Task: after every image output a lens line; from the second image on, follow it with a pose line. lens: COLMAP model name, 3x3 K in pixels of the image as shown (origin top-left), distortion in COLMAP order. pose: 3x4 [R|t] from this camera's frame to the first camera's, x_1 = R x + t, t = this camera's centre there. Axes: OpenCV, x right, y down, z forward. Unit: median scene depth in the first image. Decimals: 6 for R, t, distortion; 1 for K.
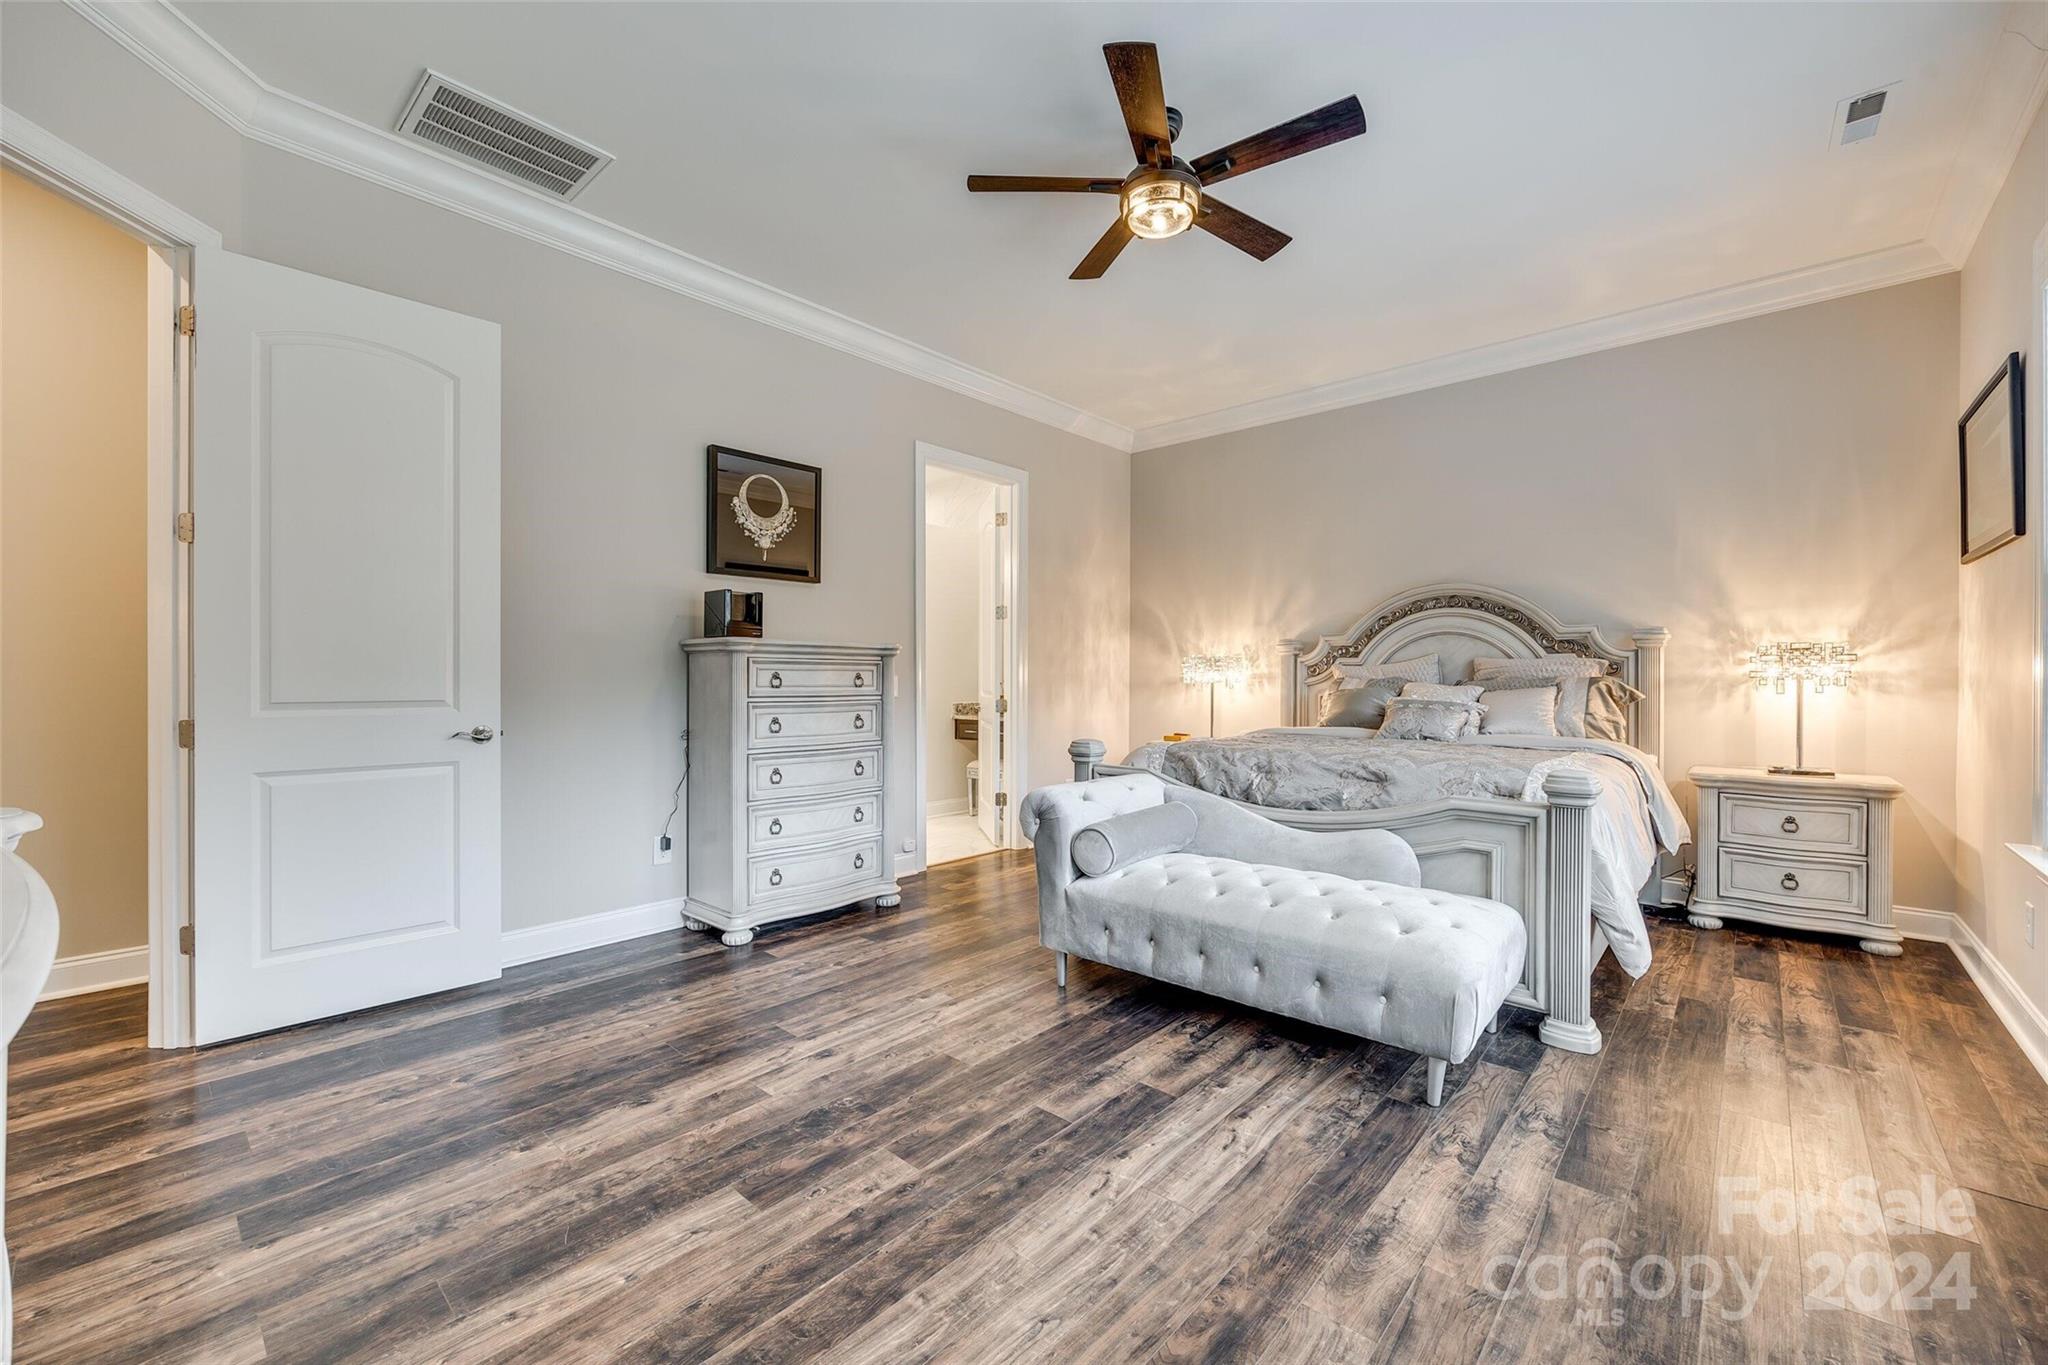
lens RADIAL K [[820.1, 0, 1028.6], [0, 820.1, 686.5], [0, 0, 1]] dist [-0.001597, -0.001250]
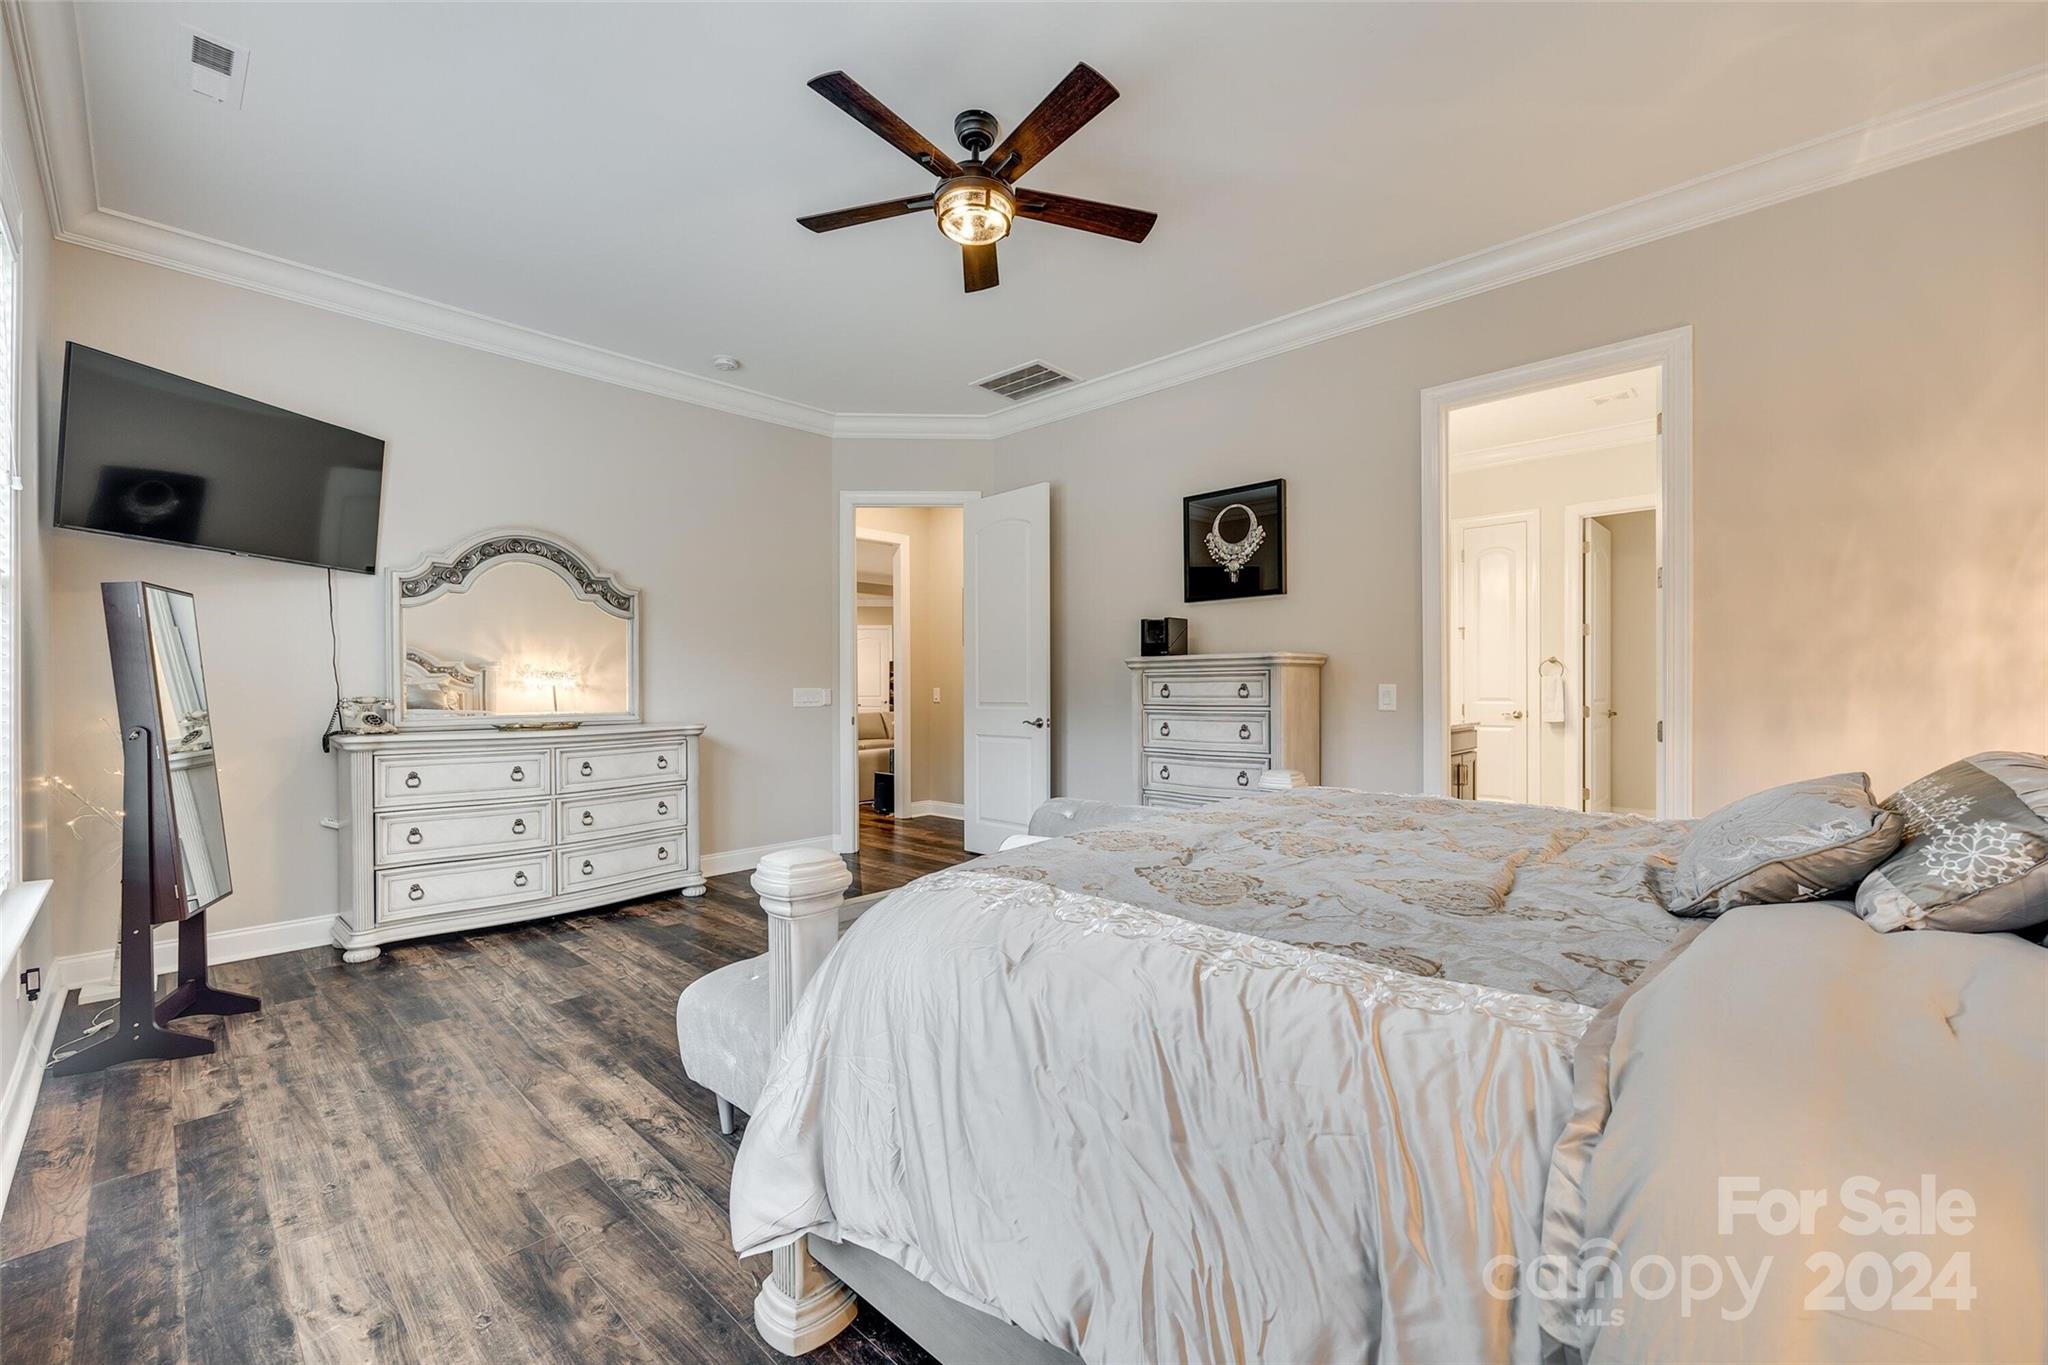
lens RADIAL K [[820.1, 0, 1021.7], [0, 820.1, 692.8], [0, 0, 1]] dist [-0.001597, -0.001250]
pose [[-0.026237, 0.001794, -0.999654, 1.071756], [-0.003371, 0.999993, 0.001883, -0.008316], [0.999650, 0.003420, -0.026231, 1.011730]]
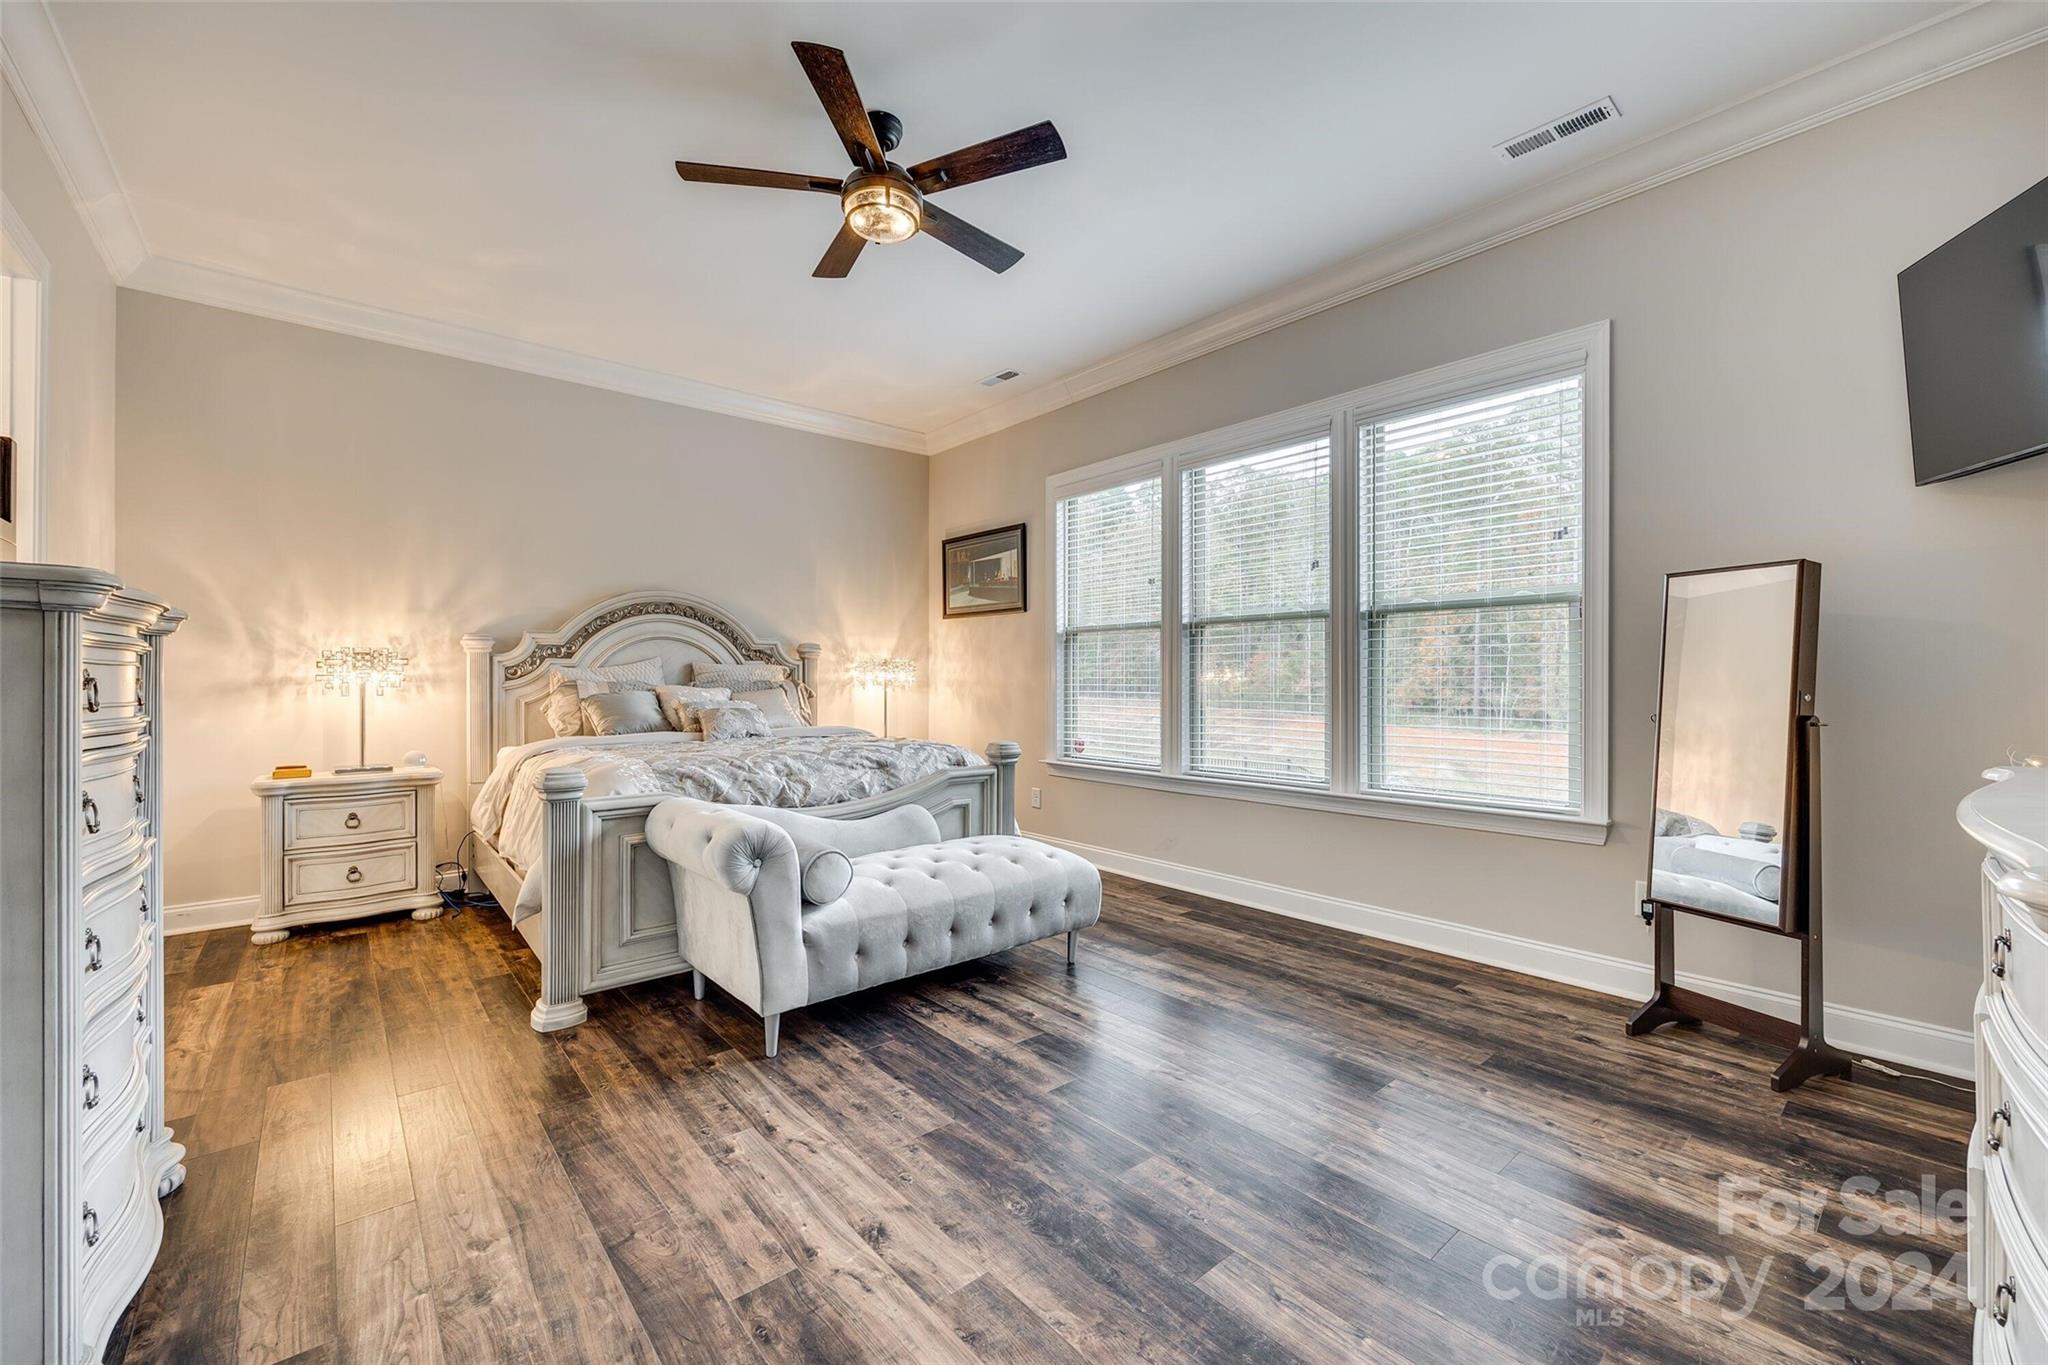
lens RADIAL K [[820.1, 0, 1028.4], [0, 820.1, 686.9], [0, 0, 1]] dist [-0.001597, -0.001250]
pose [[0.127746, -0.007233, 0.991781, -0.749762], [0.010885, 0.999923, 0.005890, -0.006565], [-0.991747, 0.010043, 0.127815, 0.649052]]
